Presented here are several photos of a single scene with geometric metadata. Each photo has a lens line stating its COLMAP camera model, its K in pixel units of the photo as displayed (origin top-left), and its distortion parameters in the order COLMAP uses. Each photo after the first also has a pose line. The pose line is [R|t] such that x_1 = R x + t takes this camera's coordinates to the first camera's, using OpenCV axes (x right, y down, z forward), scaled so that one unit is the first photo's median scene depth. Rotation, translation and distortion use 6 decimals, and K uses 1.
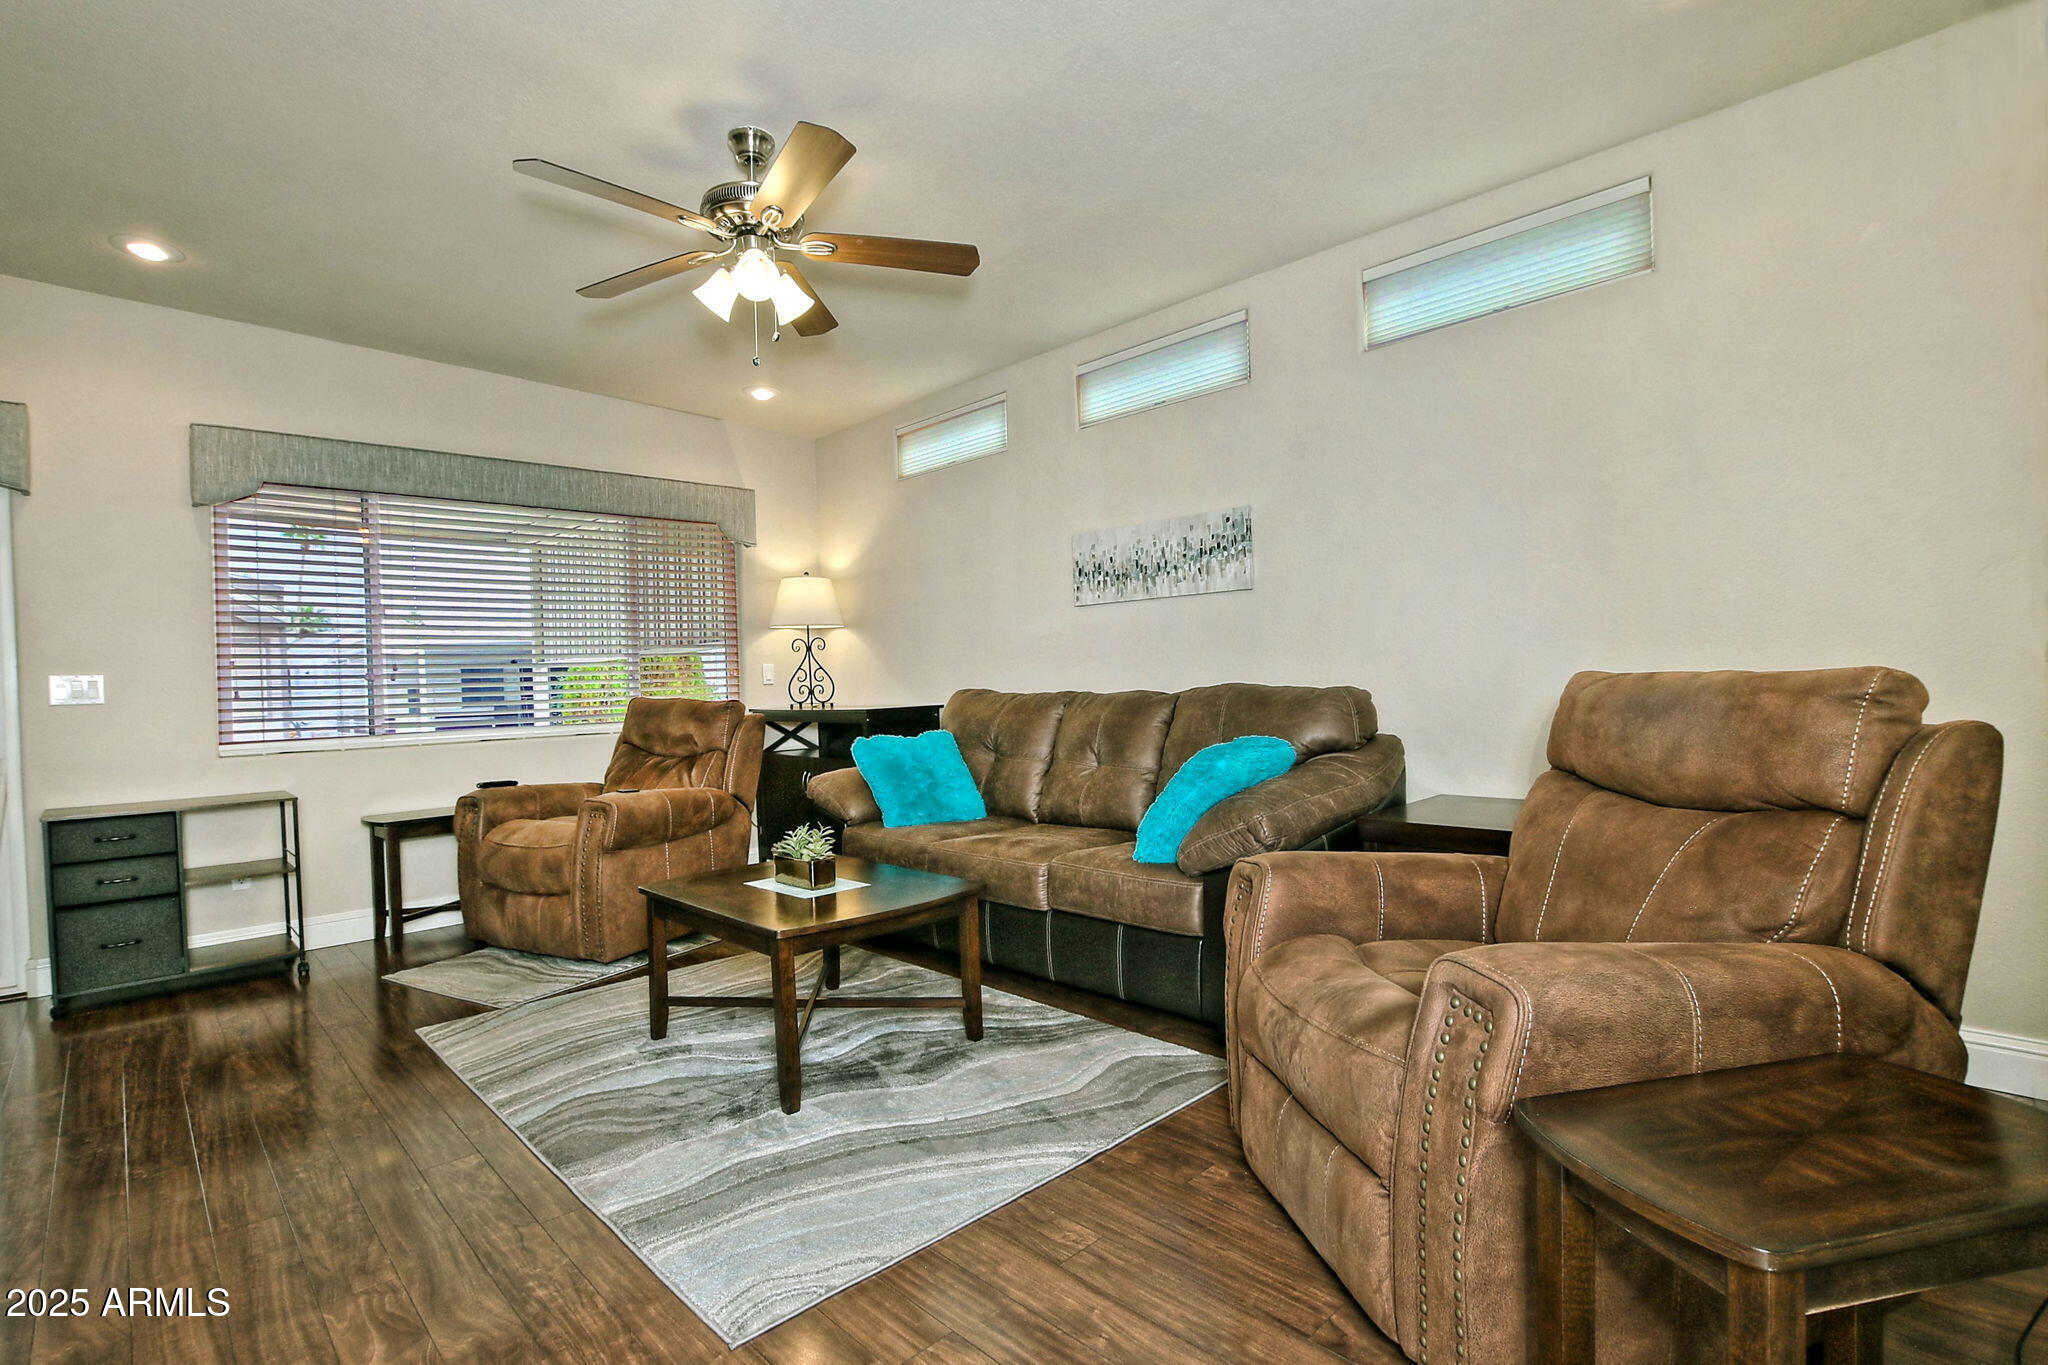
lens RADIAL K [[943.9, 0, 985.5], [0, 943.9, 683.6], [0, 0, 1]] dist [-0.035446, -0.000061]
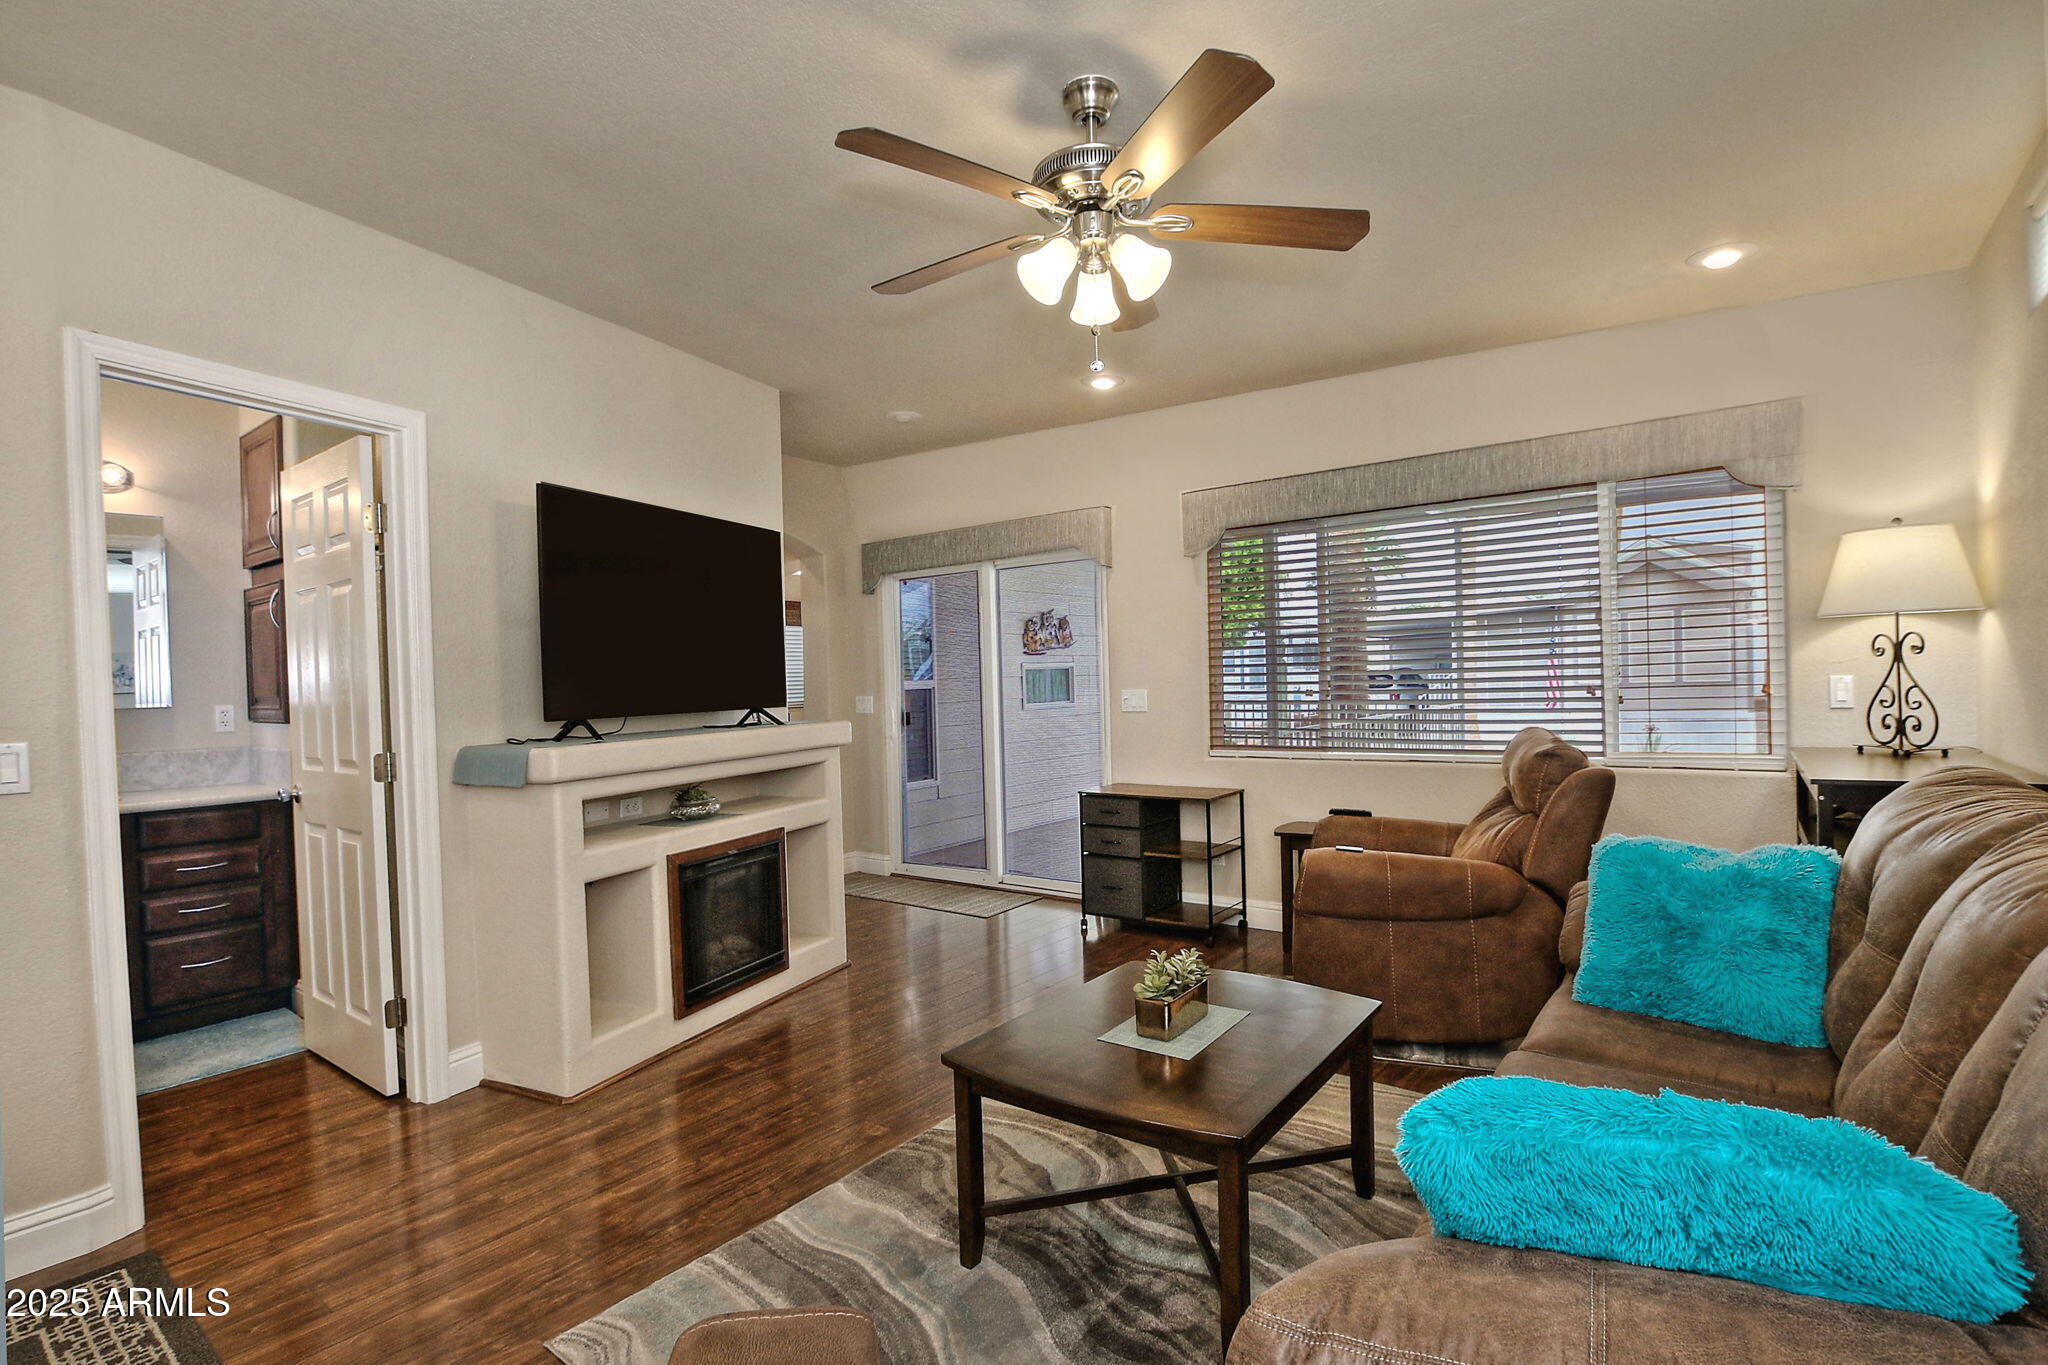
lens RADIAL K [[965.6, 0, 1090.0], [0, 965.6, 685.4], [0, 0, 1]] dist [-0.019284, -0.000071]
pose [[0.183052, 0.036924, -0.982410, 0.432358], [0.022095, 0.998888, 0.041660, -0.075882], [0.982855, -0.029332, 0.182032, 0.615259]]
